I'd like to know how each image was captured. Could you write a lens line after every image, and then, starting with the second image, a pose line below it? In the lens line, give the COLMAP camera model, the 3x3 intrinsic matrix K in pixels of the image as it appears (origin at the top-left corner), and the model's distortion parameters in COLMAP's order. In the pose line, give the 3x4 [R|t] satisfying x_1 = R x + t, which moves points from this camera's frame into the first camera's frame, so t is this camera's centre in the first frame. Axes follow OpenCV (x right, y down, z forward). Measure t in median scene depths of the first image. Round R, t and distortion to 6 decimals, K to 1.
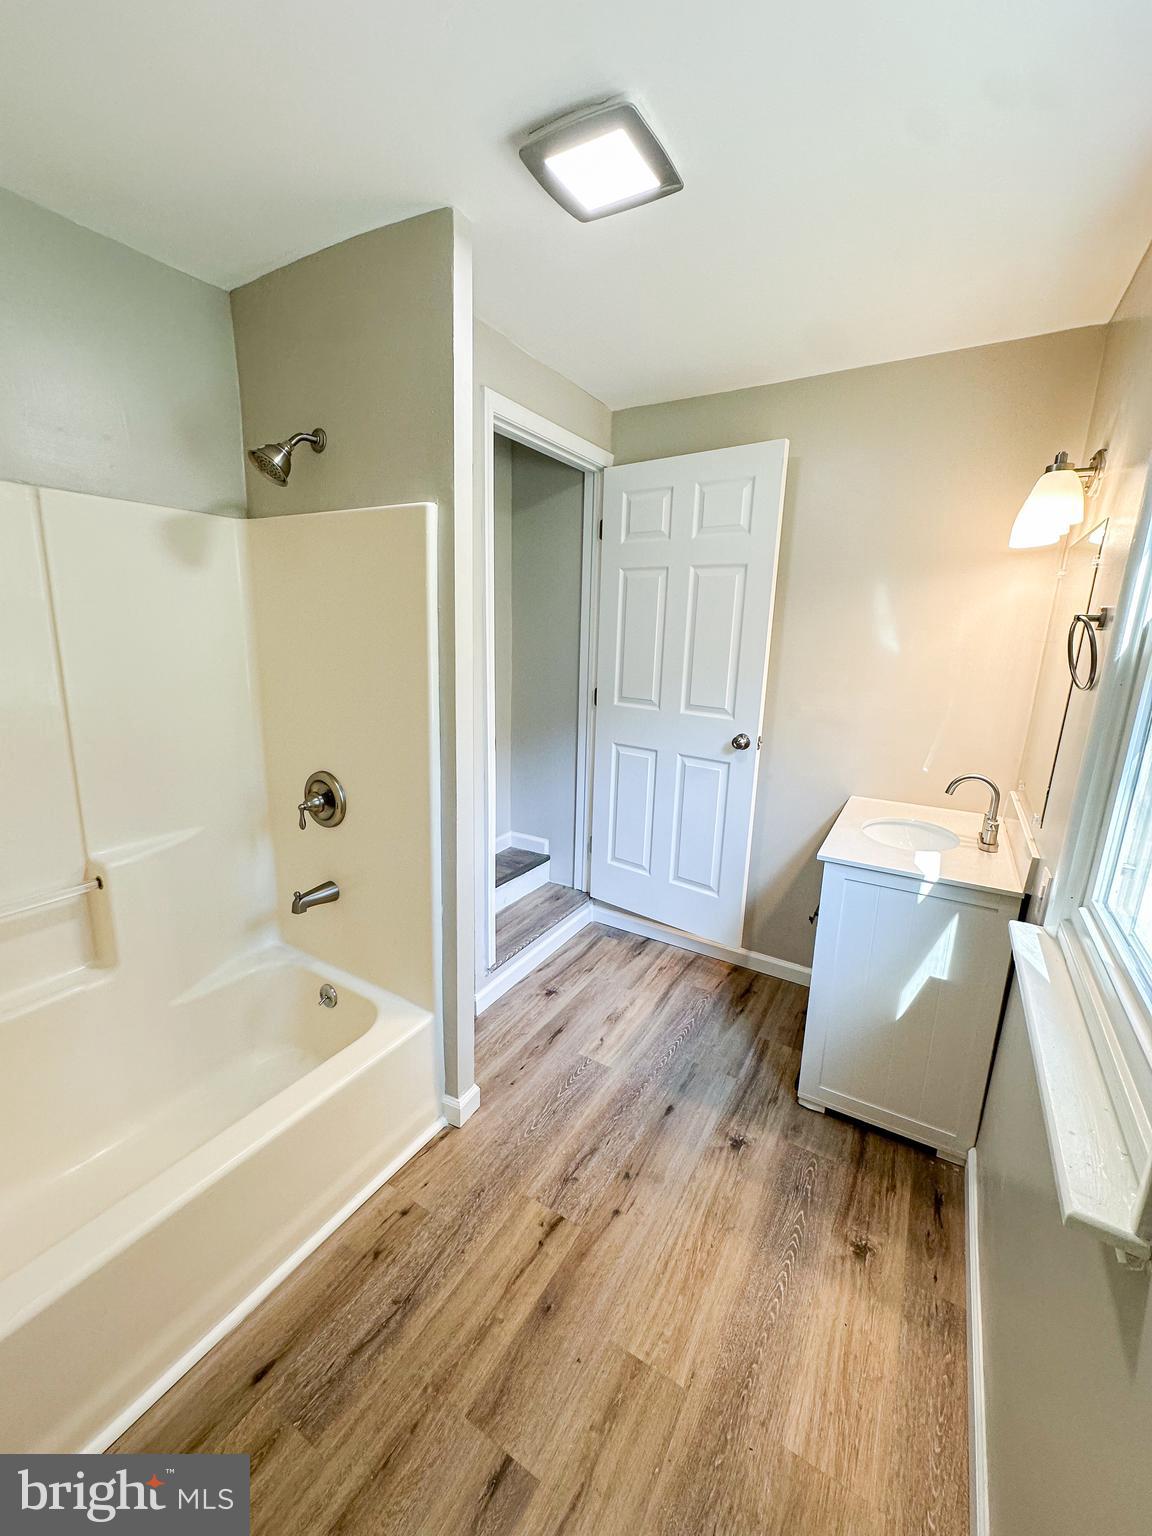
lens RADIAL K [[610.2, 0, 574.3], [0, 610.2, 768.5], [0, 0, 1]] dist [-0.002423, 0.000231]
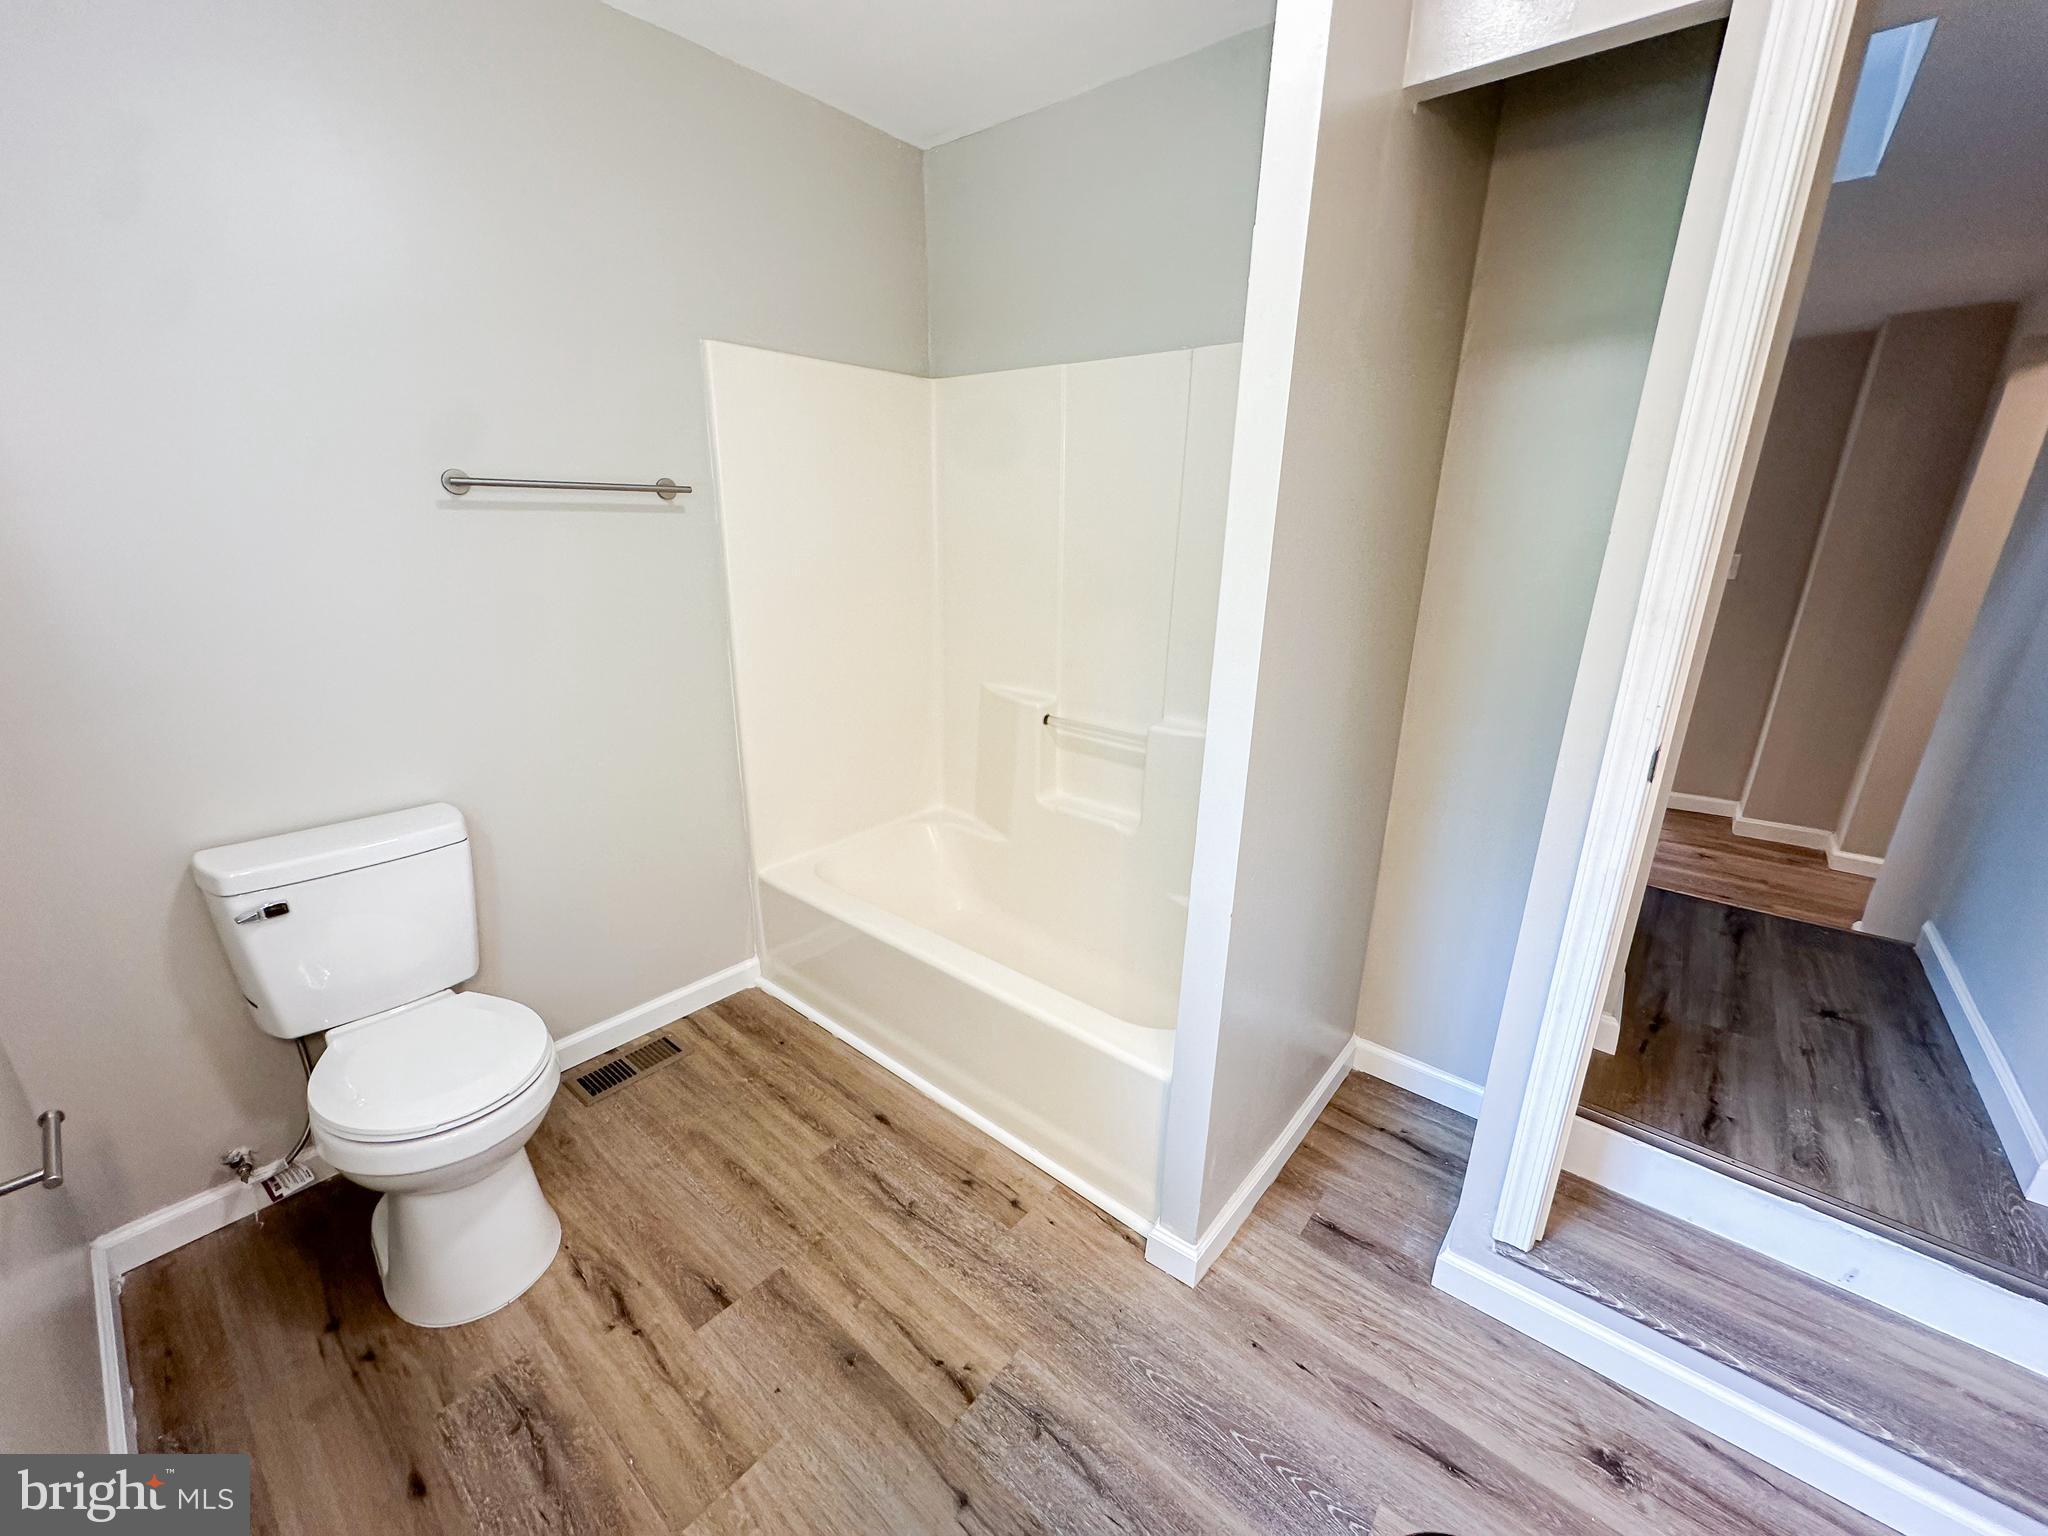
lens RADIAL K [[813.7, 0, 1023.3], [0, 813.7, 776.5], [0, 0, 1]] dist [-0.002423, 0.000231]
pose [[-0.154333, 0.275623, -0.948796, 0.643198], [-0.241330, 0.920698, 0.306716, -0.145274], [0.958093, 0.276309, -0.075578, 1.009521]]
